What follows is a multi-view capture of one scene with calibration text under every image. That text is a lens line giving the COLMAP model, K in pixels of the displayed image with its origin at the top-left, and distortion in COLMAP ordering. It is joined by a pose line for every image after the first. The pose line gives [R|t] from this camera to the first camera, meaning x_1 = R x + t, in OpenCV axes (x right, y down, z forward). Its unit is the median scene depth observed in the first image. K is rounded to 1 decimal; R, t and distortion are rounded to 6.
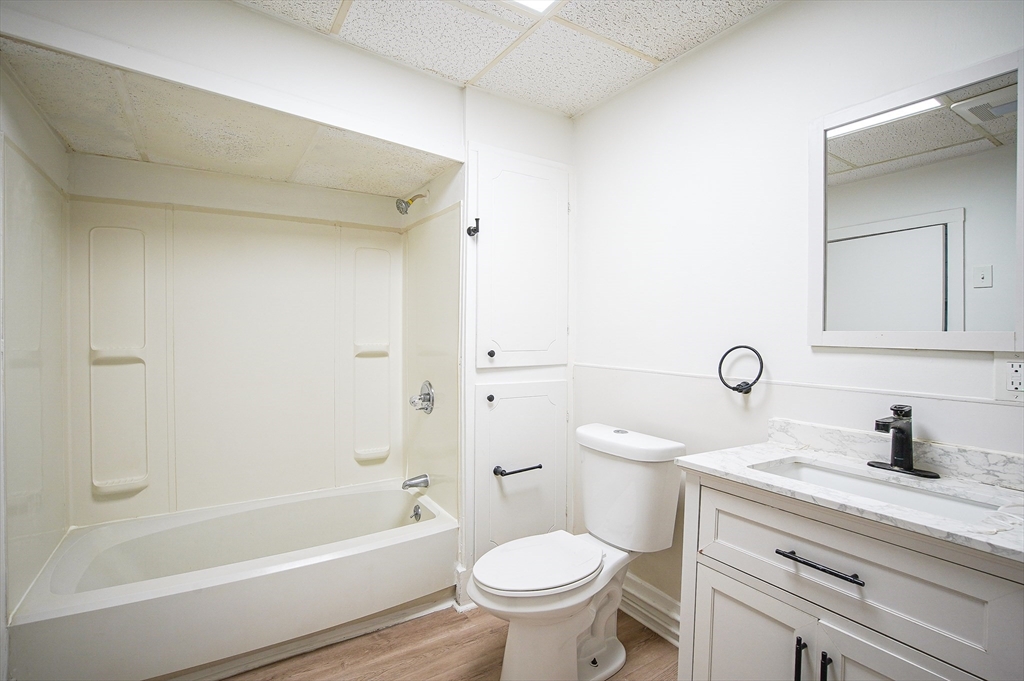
lens RADIAL K [[483.1, 0, 512.0], [0, 483.1, 340.5], [0, 0, 1]] dist [-0.065088, 0.032199]
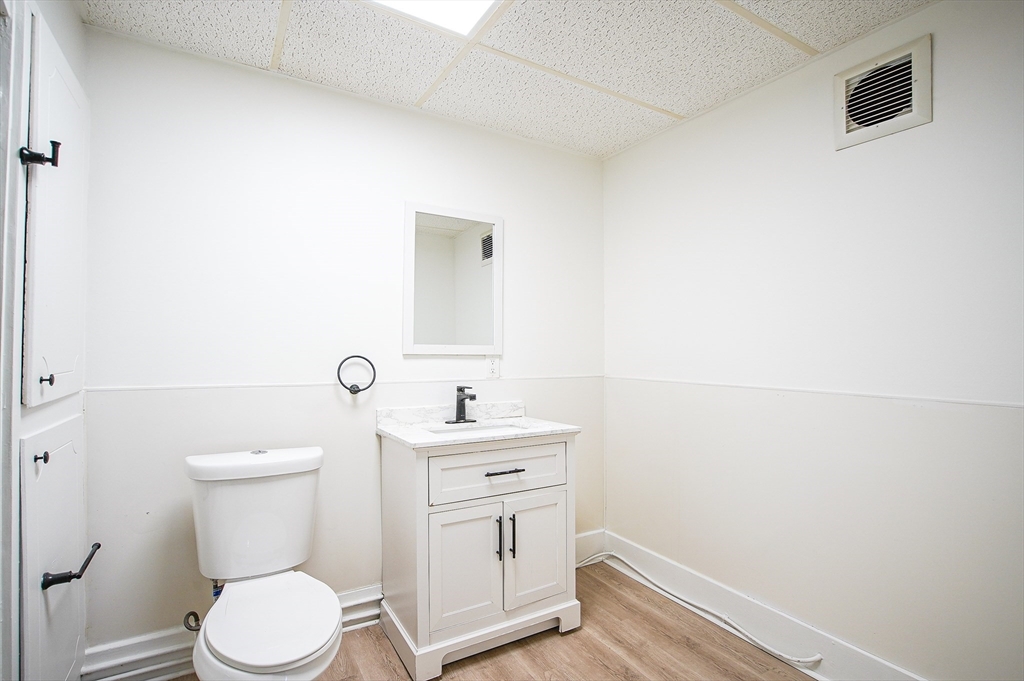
lens RADIAL K [[483.1, 0, 512.0], [0, 483.1, 340.5], [0, 0, 1]] dist [-0.065088, 0.032199]
pose [[0.027527, 0.012155, 0.999547, -0.932286], [0.009880, 0.999874, -0.012432, -0.010481], [-0.999572, 0.010218, 0.027404, 0.684751]]
